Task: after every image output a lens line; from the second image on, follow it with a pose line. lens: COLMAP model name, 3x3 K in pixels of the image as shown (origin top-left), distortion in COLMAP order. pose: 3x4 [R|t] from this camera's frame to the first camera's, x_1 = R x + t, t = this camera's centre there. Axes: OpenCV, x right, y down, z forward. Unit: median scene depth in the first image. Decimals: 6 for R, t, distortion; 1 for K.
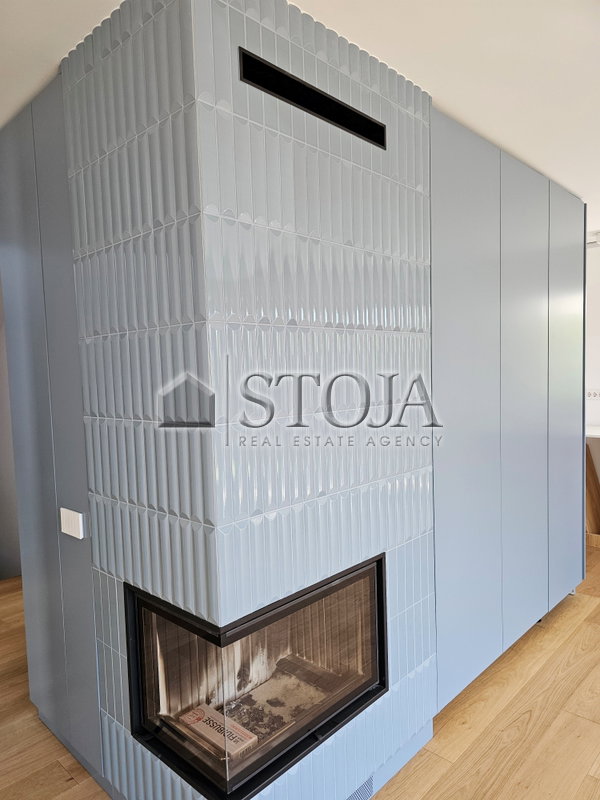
lens RADIAL K [[541.3, 0, 301.1], [0, 541.3, 404.9], [0, 0, 1]] dist [0.010492, 0.001515]
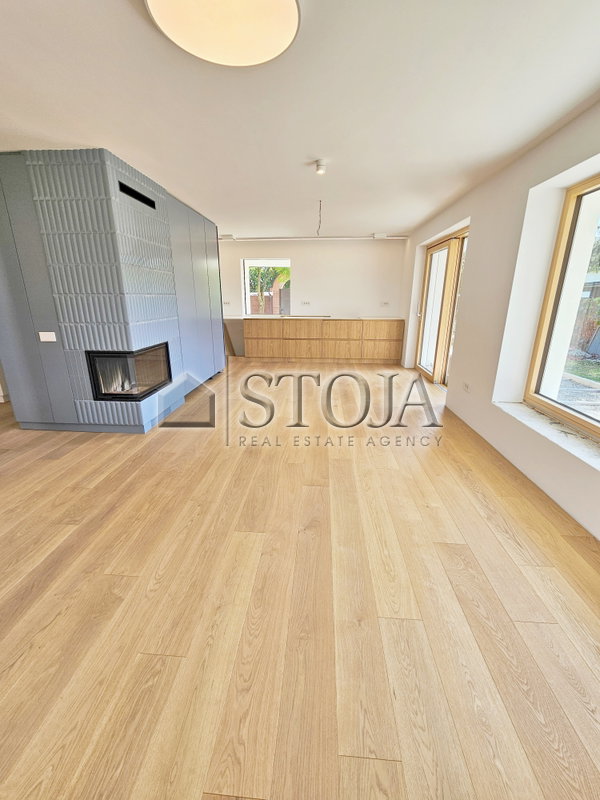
lens RADIAL K [[327.4, 0, 302.3], [0, 327.4, 396.9], [0, 0, 1]] dist [0.002813, 0.000099]
pose [[0.762969, -0.157699, 0.626905, -0.544628], [0.011313, 0.972896, 0.230966, 0.153475], [-0.646336, -0.169128, 0.744073, -1.122279]]
